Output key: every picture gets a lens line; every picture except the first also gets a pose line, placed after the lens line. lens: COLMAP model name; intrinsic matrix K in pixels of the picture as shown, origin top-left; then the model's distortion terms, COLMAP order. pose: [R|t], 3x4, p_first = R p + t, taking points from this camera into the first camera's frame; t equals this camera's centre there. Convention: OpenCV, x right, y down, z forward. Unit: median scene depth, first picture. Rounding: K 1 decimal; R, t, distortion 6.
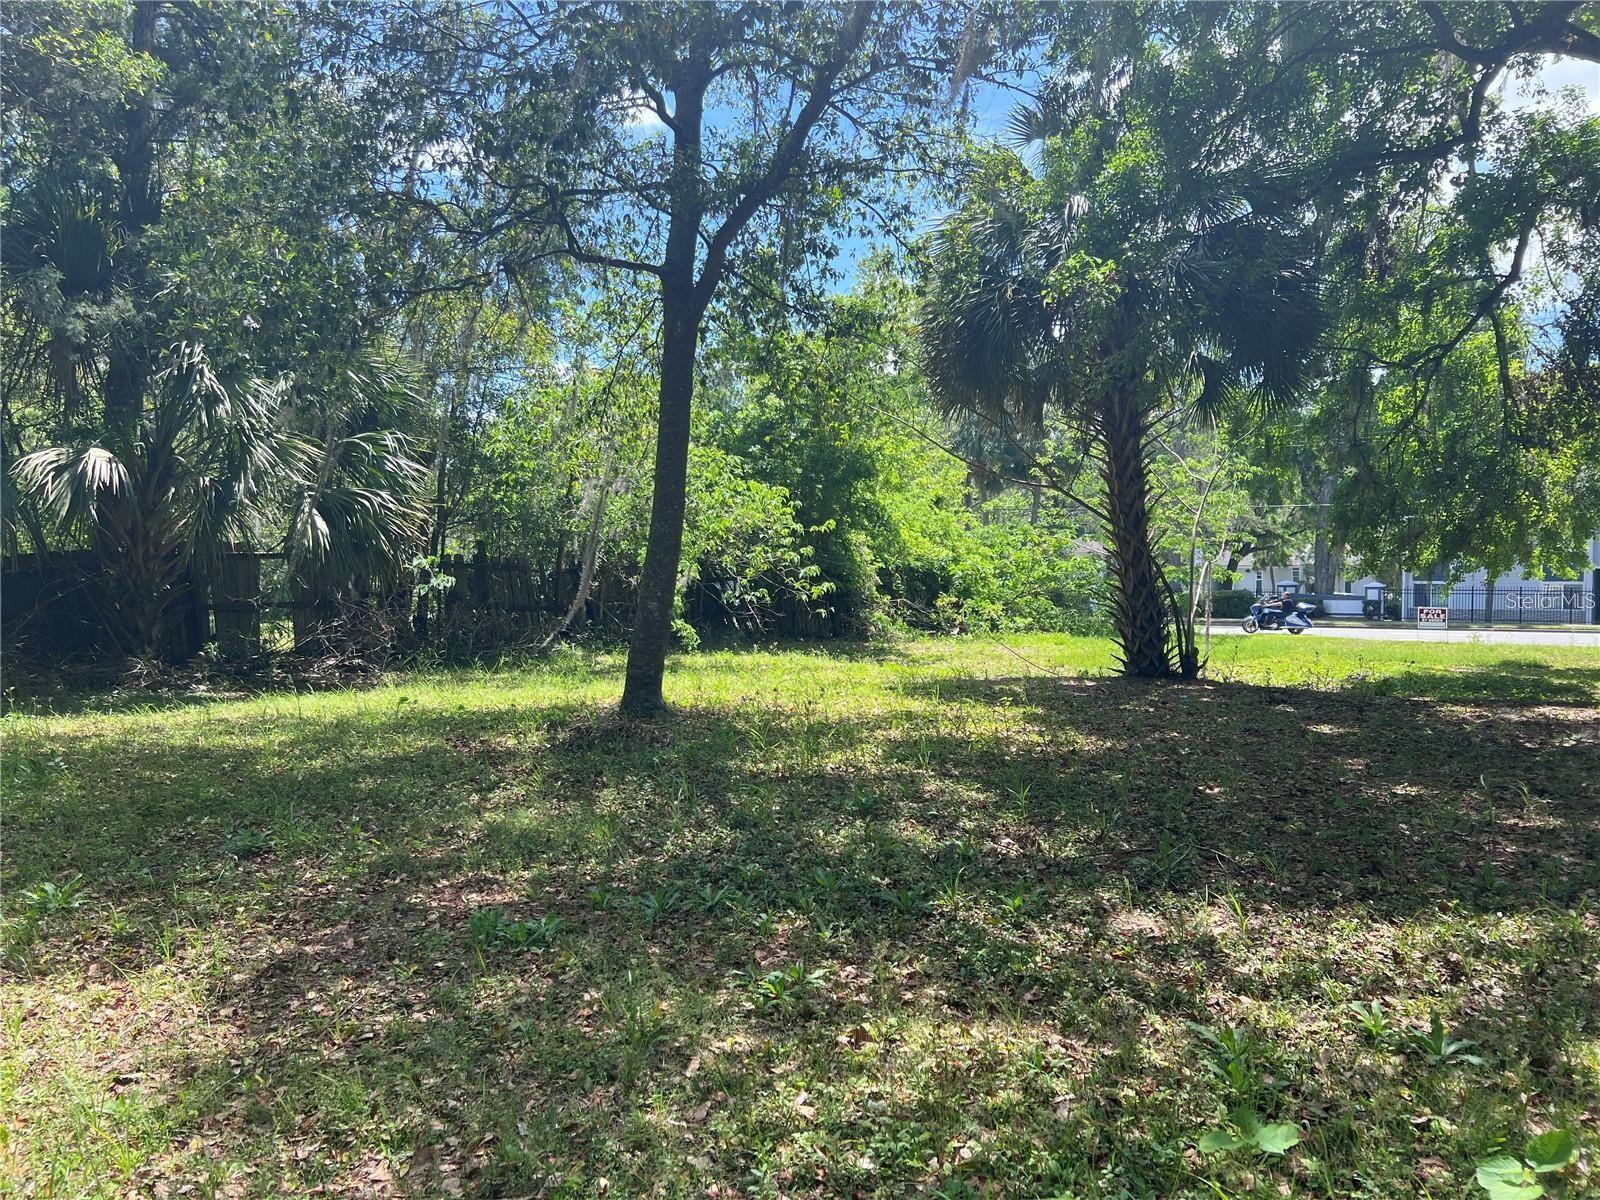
lens RADIAL K [[1209.3, 0, 799.8], [0, 1209.3, 601.7], [0, 0, 1]] dist [0.065540, 0.001787]
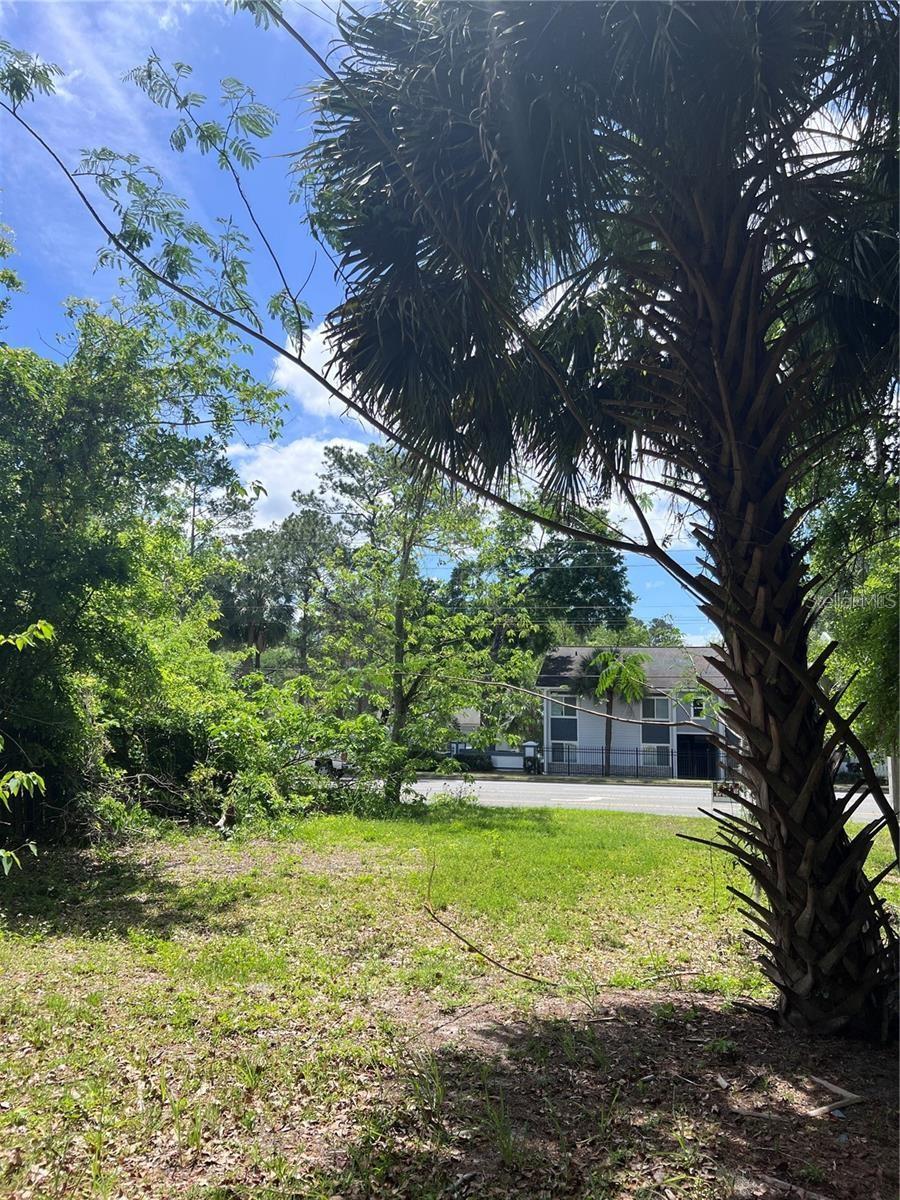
lens RADIAL K [[906.9, 0, 451.5], [0, 906.9, 602.8], [0, 0, 1]] dist [0.065540, 0.001787]
pose [[0.898841, 0.081907, 0.430554, 0.009719], [-0.015210, 0.987620, -0.156129, -0.018991], [-0.438012, 0.133786, 0.888958, 0.435688]]
